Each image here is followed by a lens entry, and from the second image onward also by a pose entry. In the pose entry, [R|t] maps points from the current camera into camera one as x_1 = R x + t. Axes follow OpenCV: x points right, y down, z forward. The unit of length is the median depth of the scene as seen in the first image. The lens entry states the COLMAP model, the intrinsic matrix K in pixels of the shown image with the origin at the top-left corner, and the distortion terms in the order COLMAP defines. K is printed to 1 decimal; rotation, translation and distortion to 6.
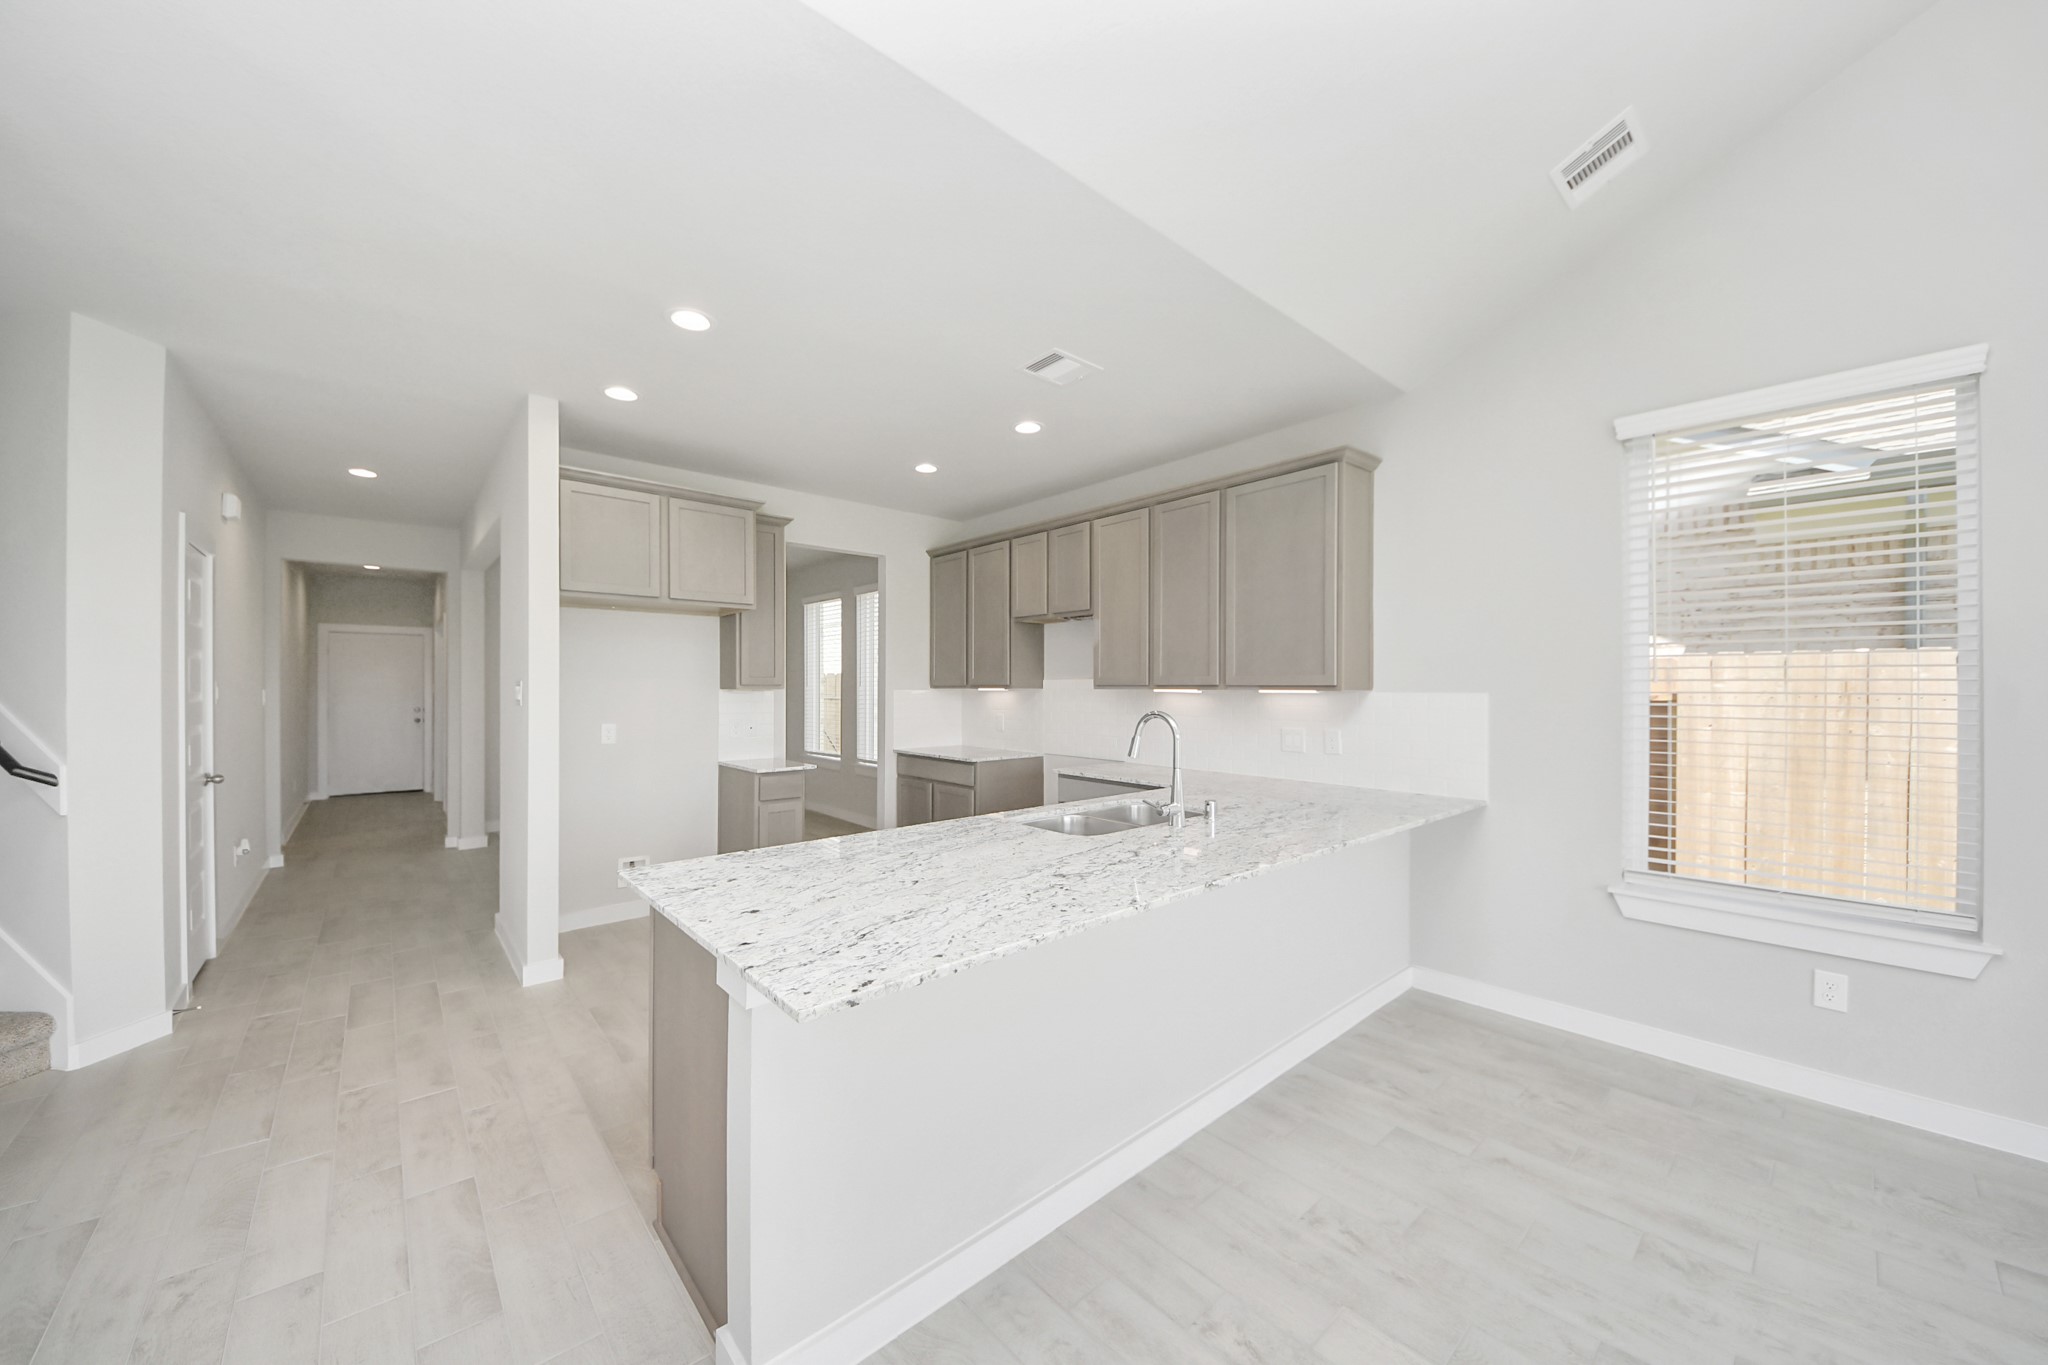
lens RADIAL K [[735.8, 0, 1013.9], [0, 735.8, 687.3], [0, 0, 1]] dist [0.033103, -0.000172]
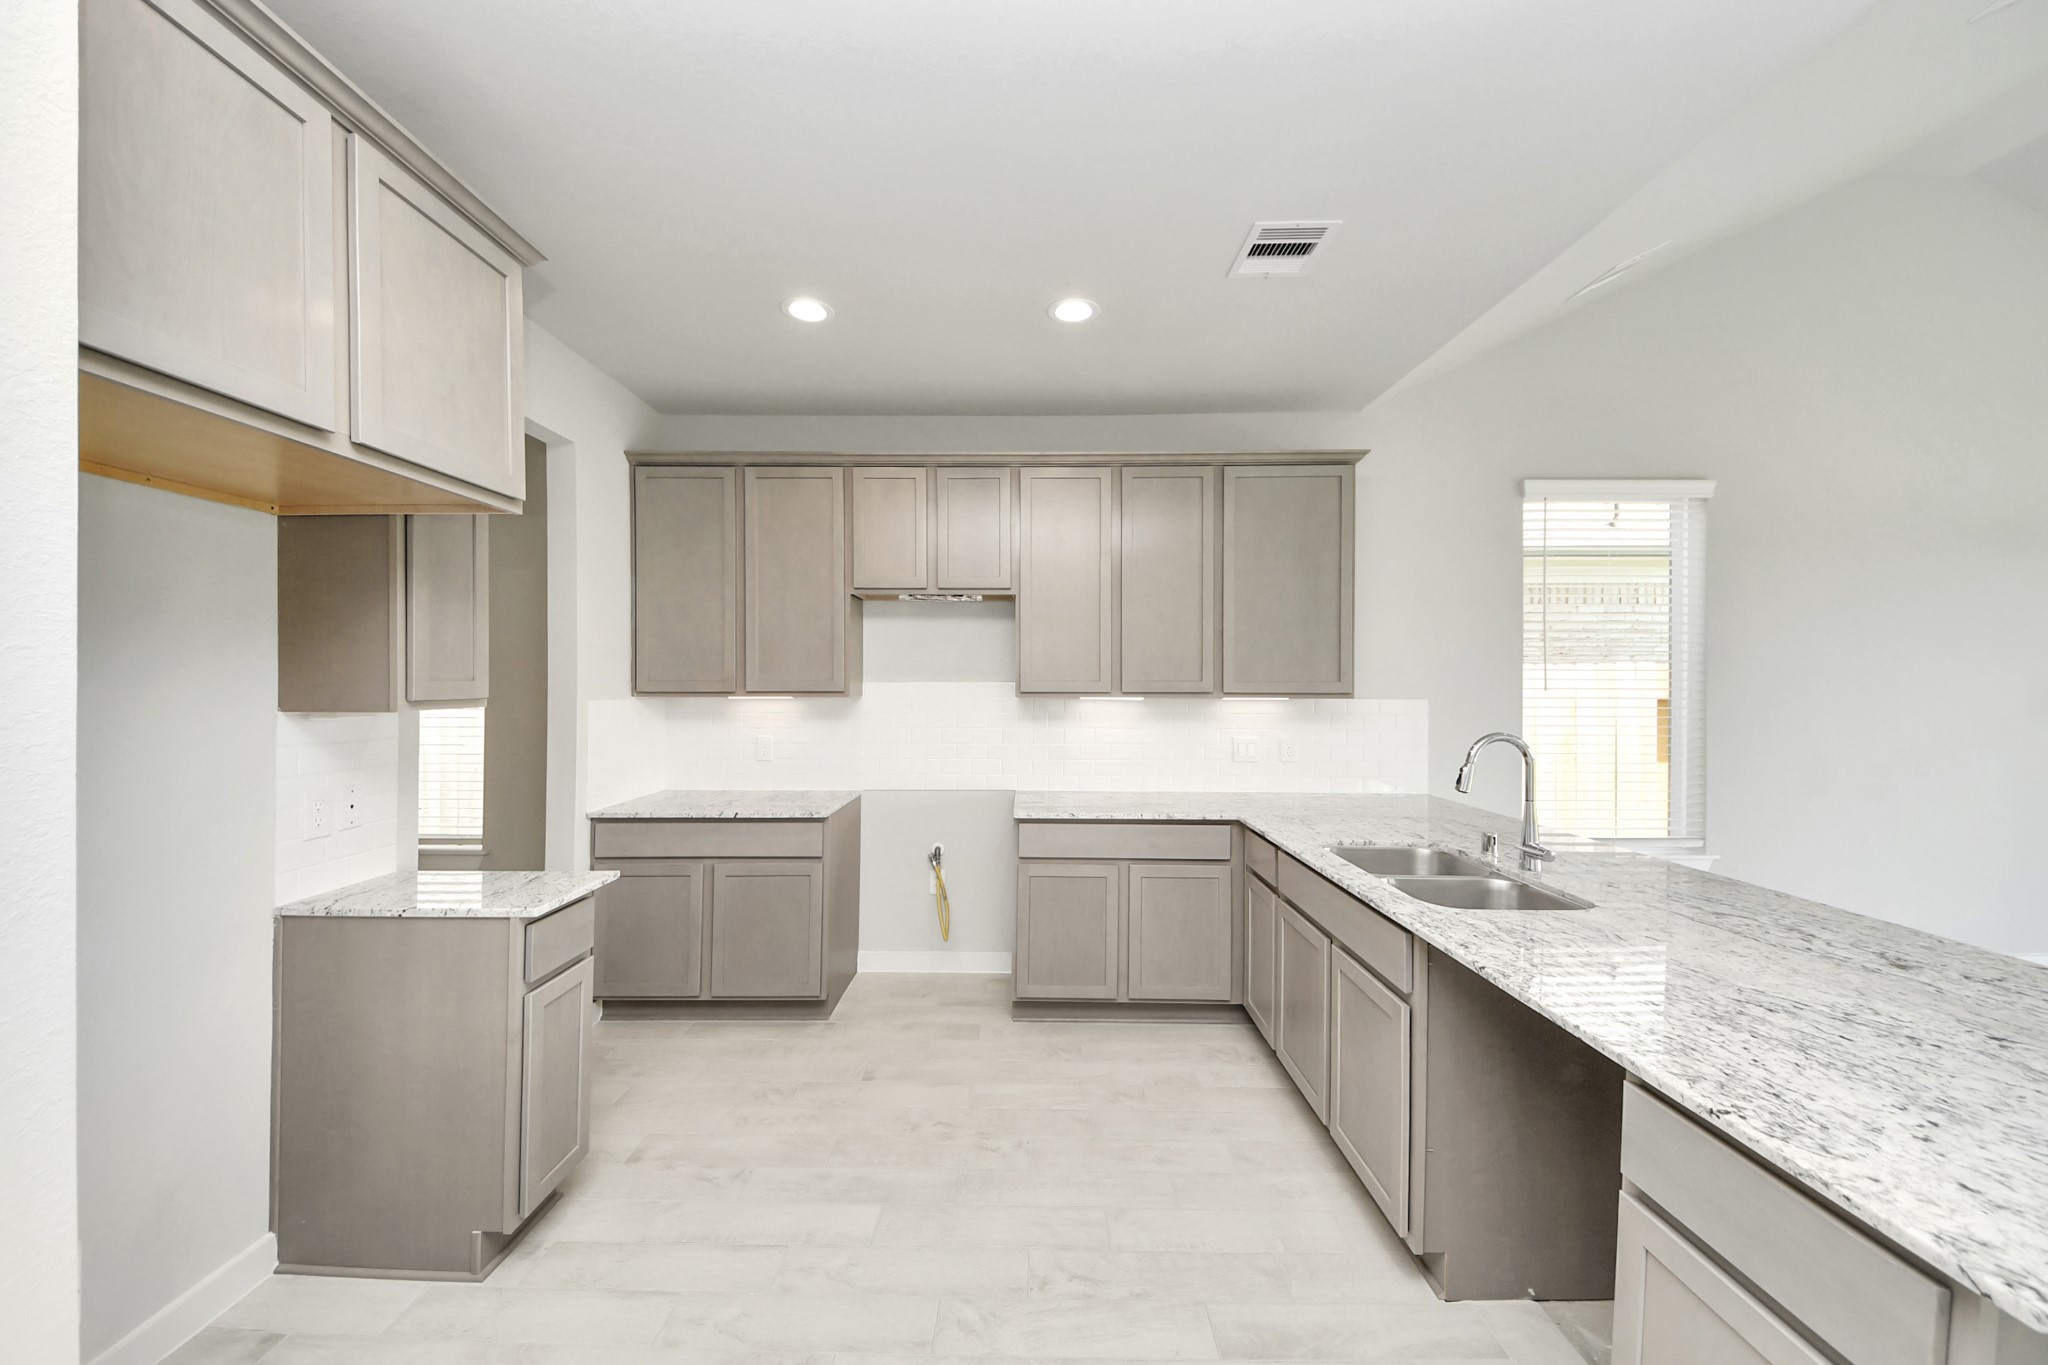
lens RADIAL K [[749.1, 0, 1039.4], [0, 749.1, 691.4], [0, 0, 1]] dist [-0.001494, -0.000160]
pose [[0.650472, -0.007105, 0.759497, -0.445414], [0.000436, 0.999960, 0.008980, -0.010377], [-0.759530, -0.005510, 0.650448, 0.493333]]
